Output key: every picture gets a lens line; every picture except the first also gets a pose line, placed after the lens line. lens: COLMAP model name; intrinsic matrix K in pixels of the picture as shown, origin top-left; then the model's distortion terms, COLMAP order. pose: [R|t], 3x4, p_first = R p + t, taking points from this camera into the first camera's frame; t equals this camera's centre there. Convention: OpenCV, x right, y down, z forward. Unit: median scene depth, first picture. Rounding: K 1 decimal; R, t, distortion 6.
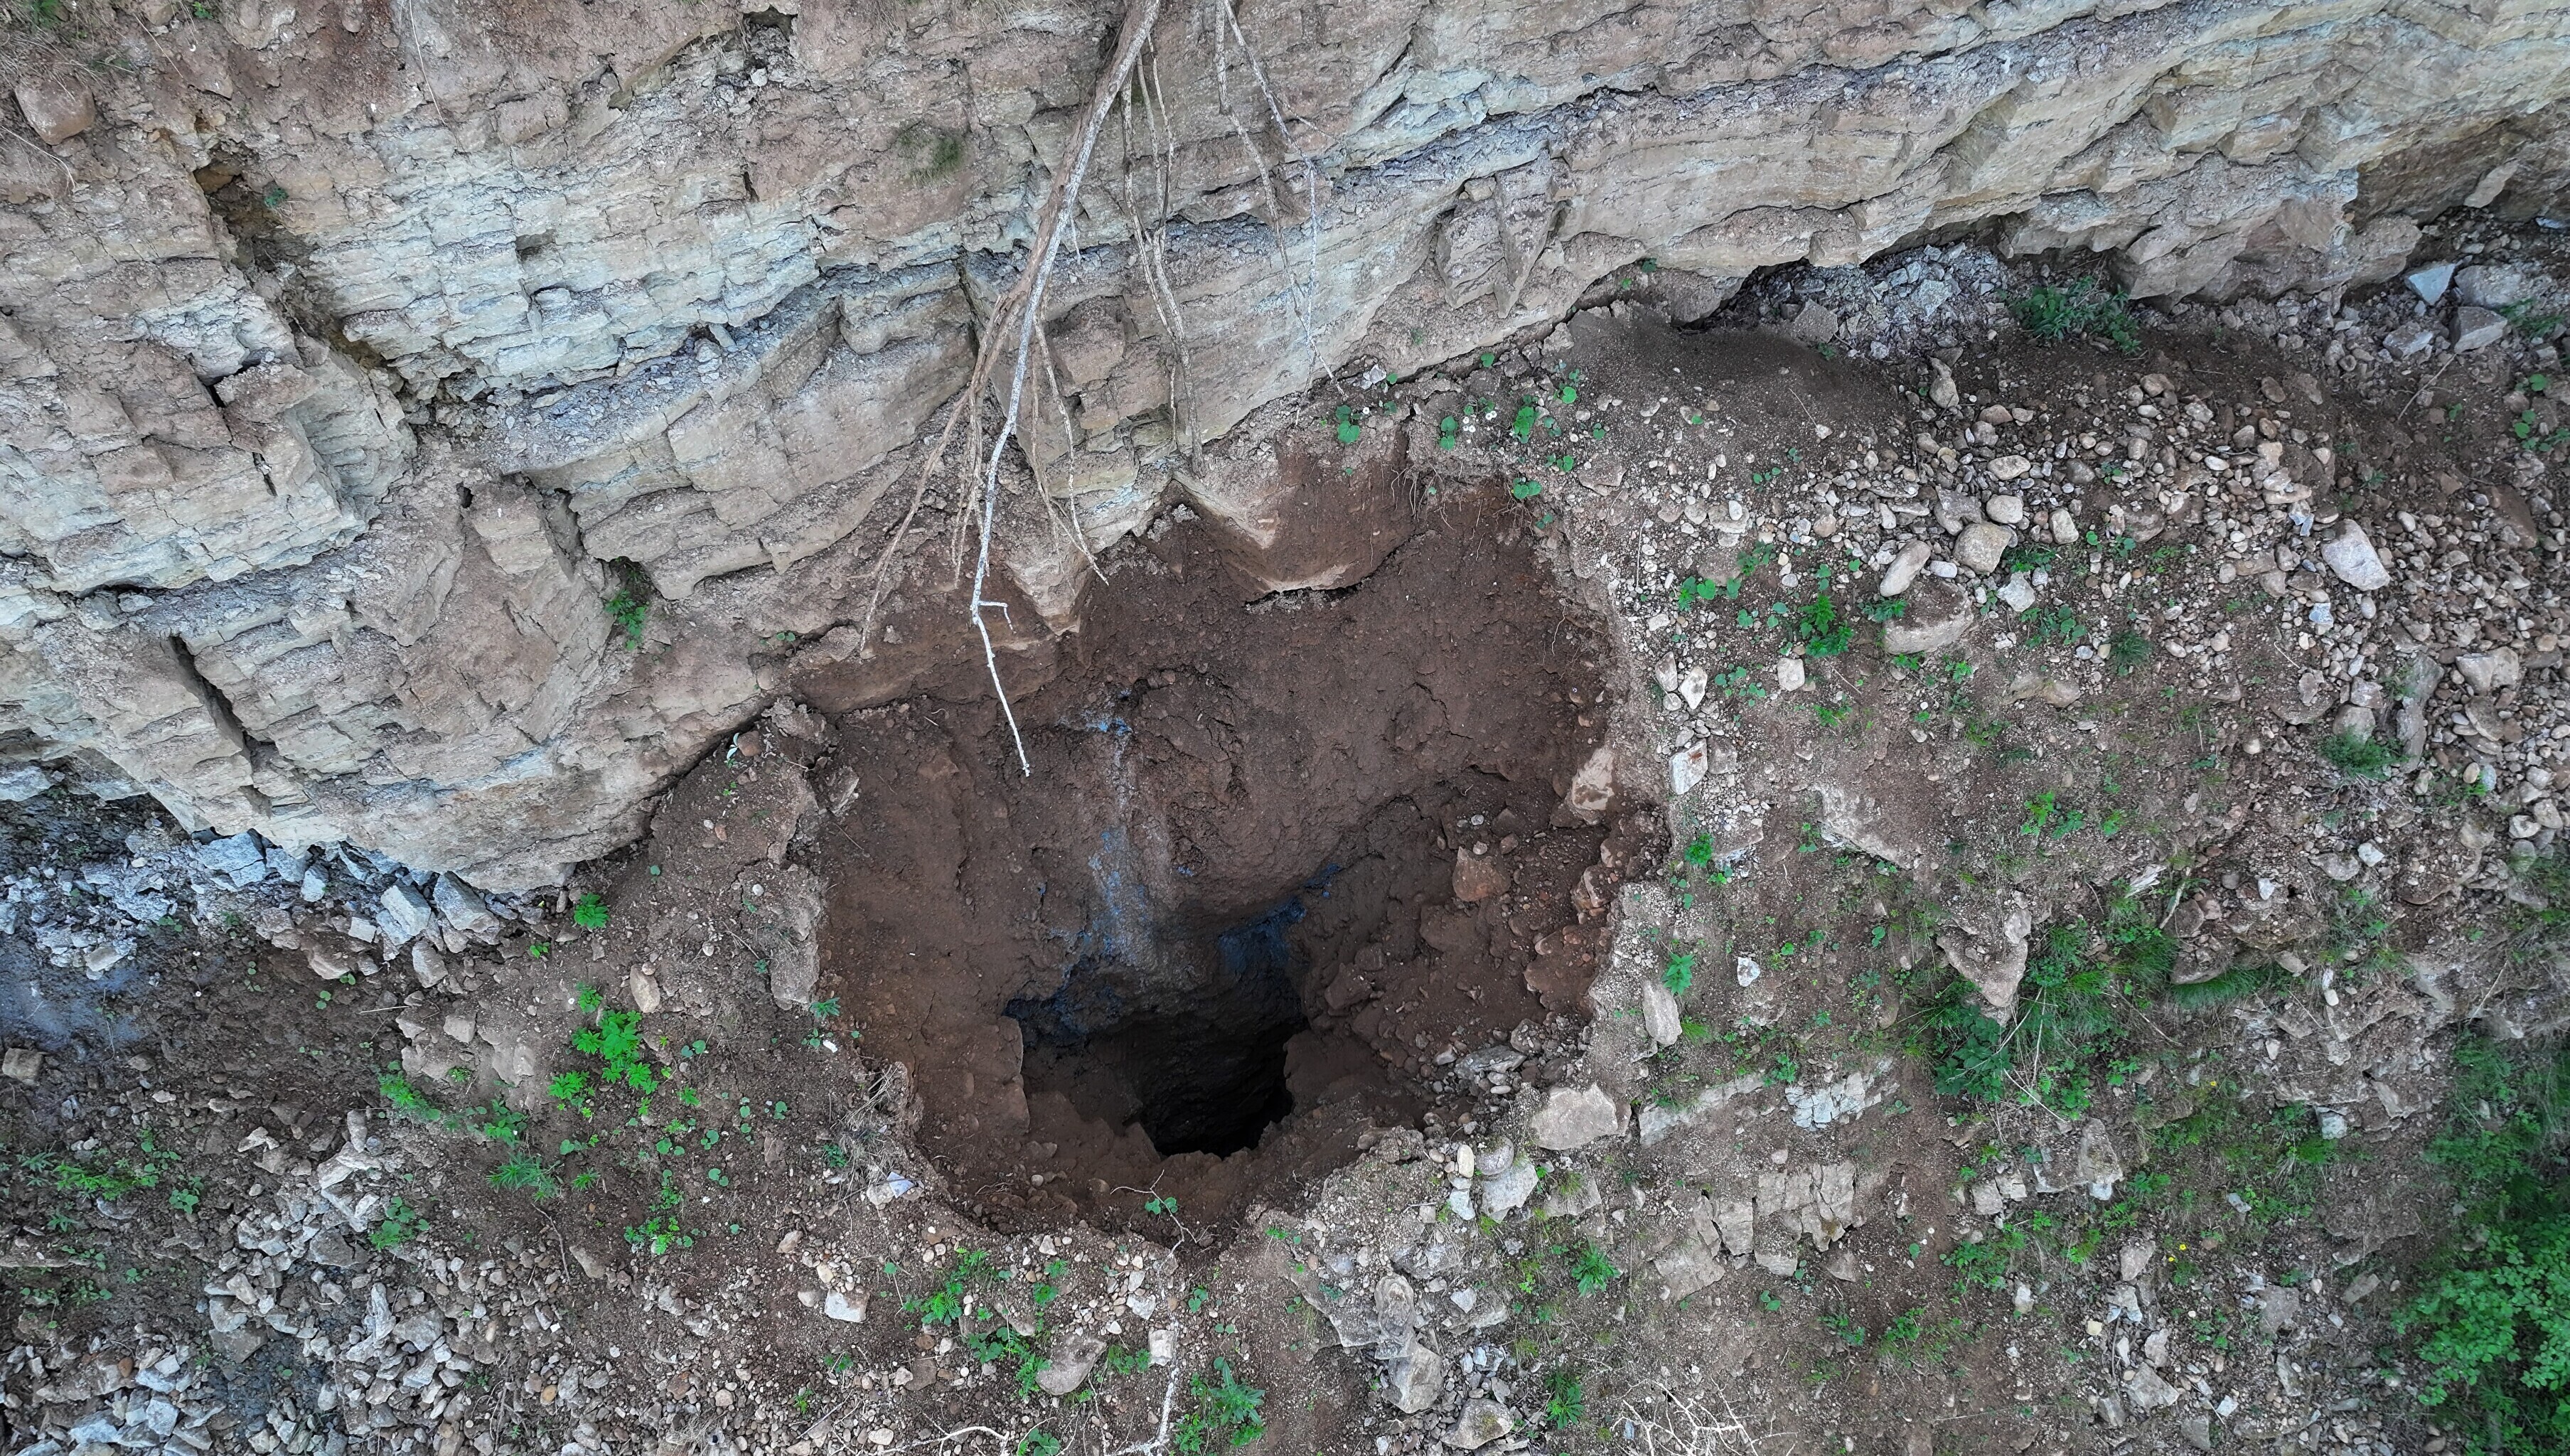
lens RADIAL K [[1747.0, 0, 1259.5], [0, 1747.0, 729.7], [0, 0, 1]] dist [-0.019668, 0.027231]
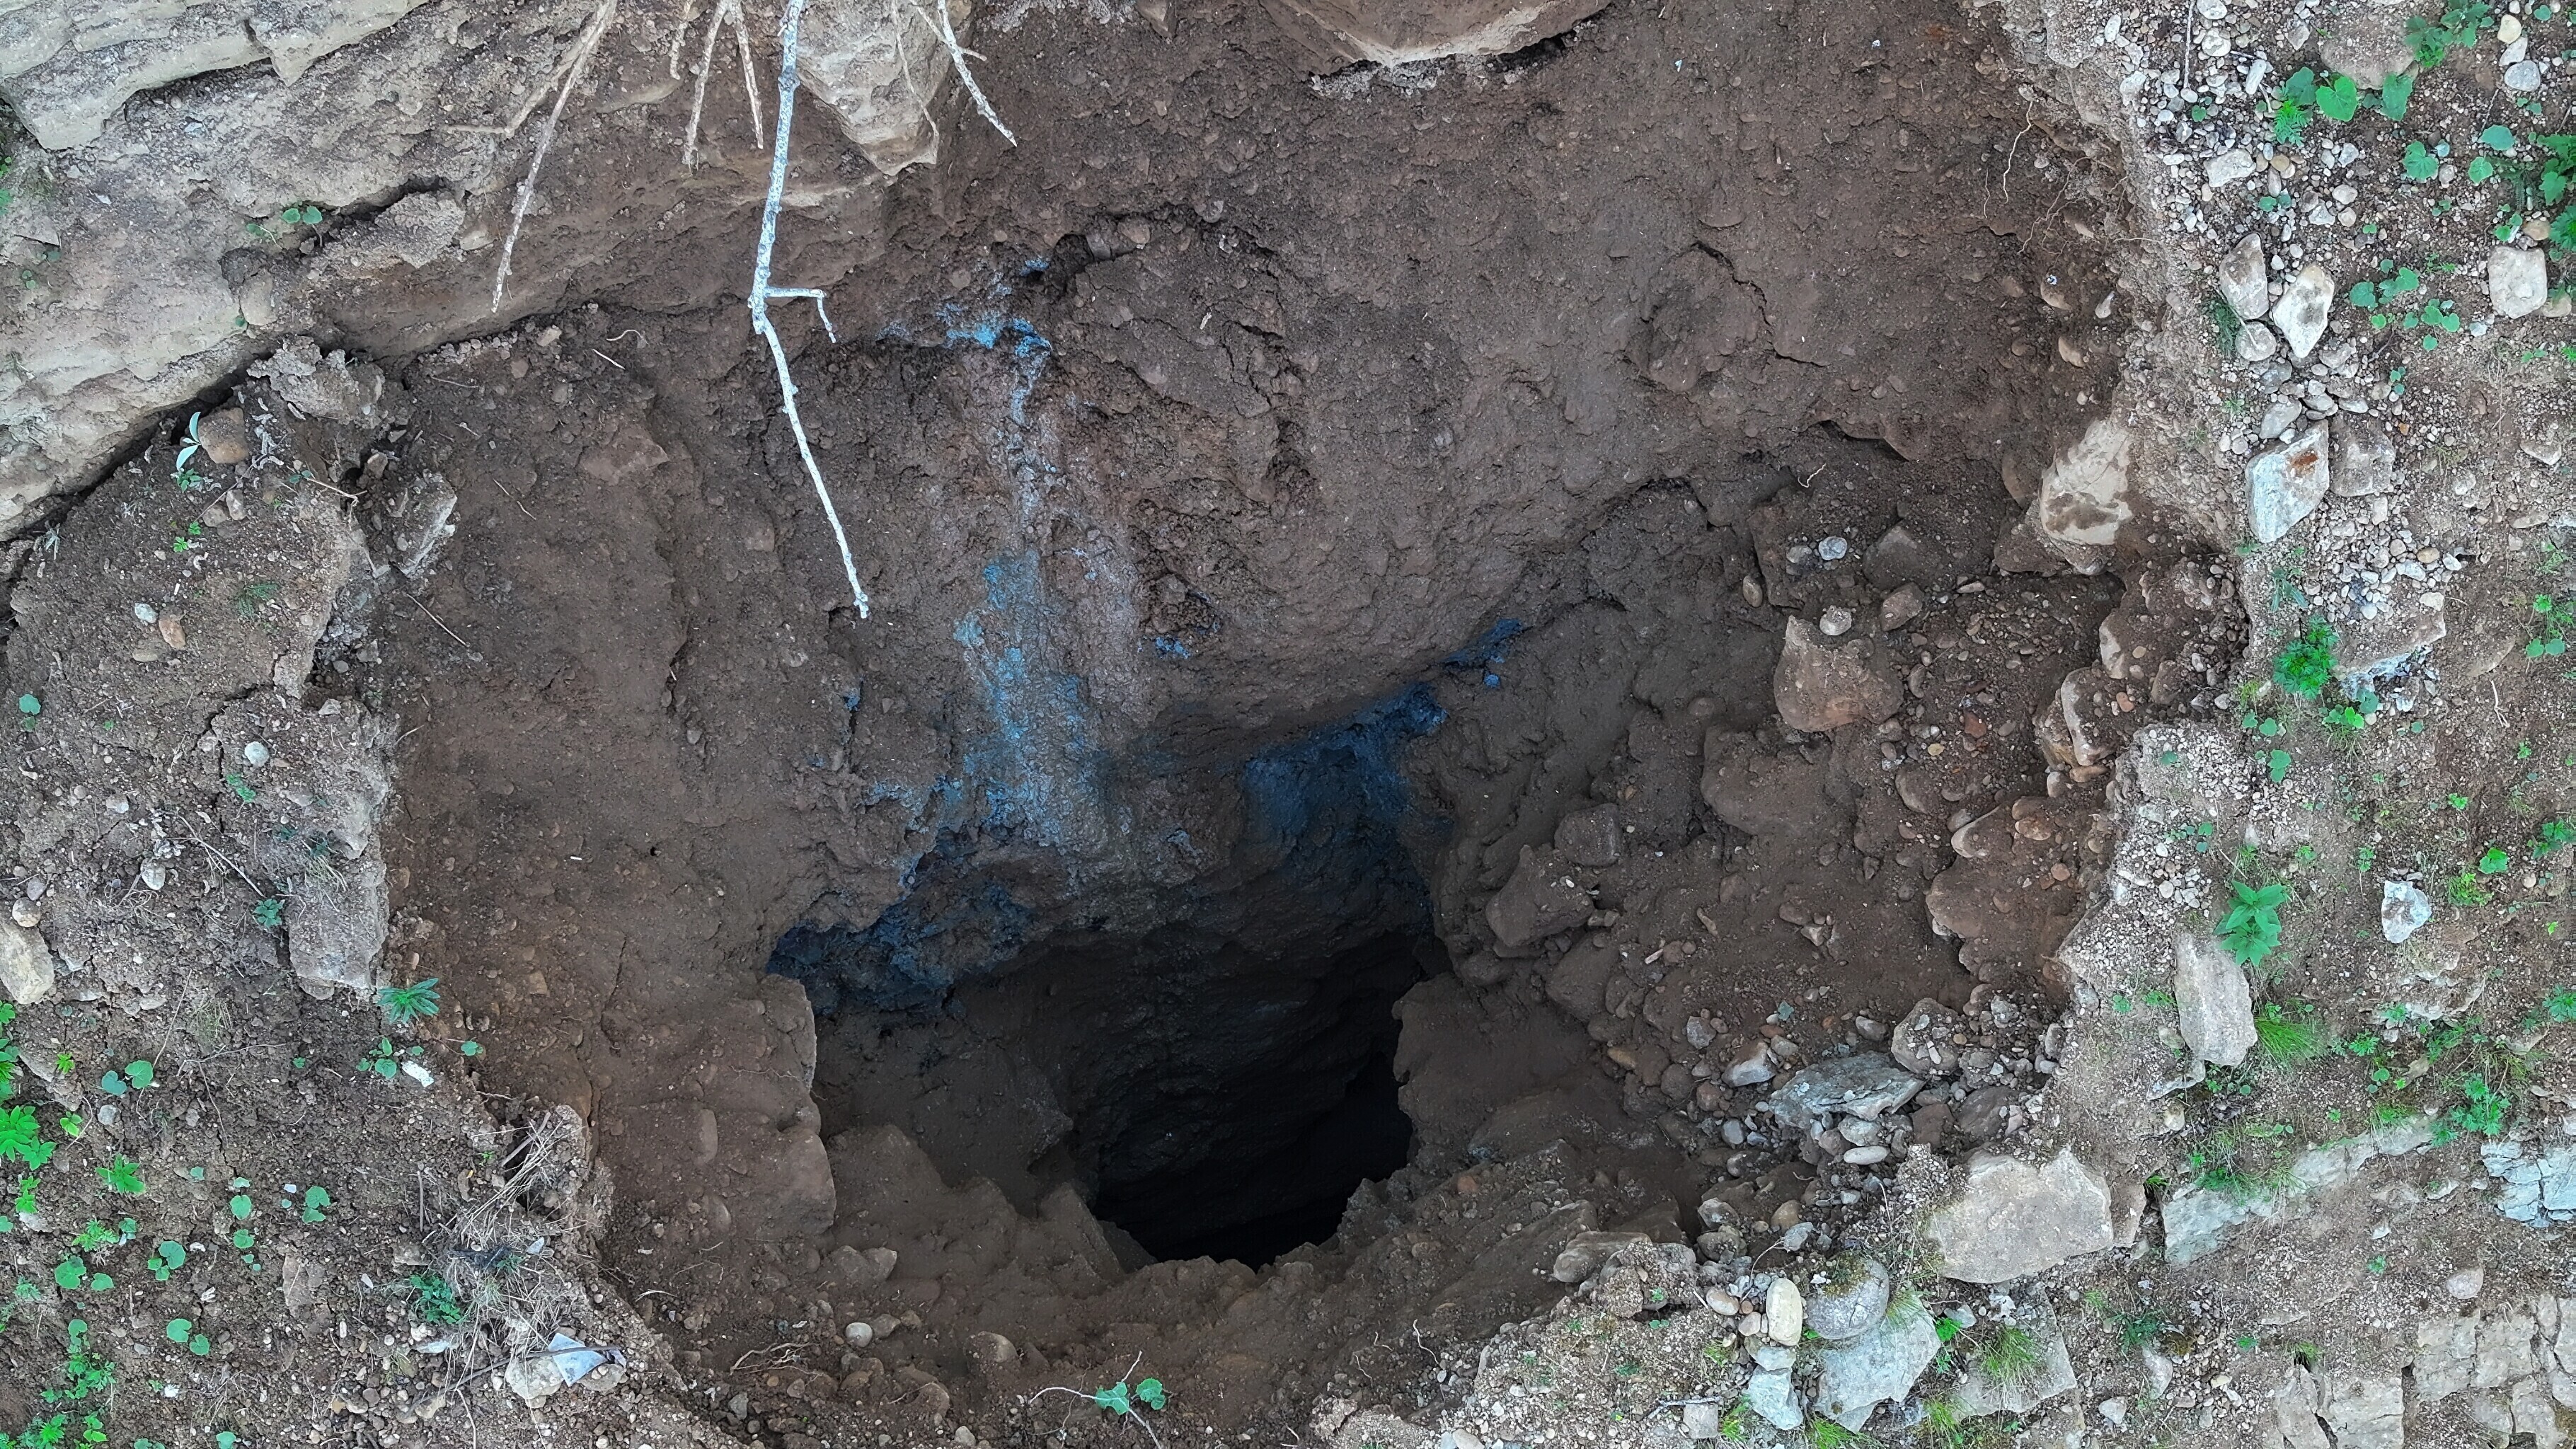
lens RADIAL K [[4962.9, 0, 1293.6], [0, 4962.9, 721.4], [0, 0, 1]] dist [-0.150229, 0.000000]
pose [[0.999987, 0.000097, -0.005065, -0.006168], [0.000863, 0.981935, 0.189215, -0.154023], [0.004992, -0.189217, 0.981923, -0.262360]]
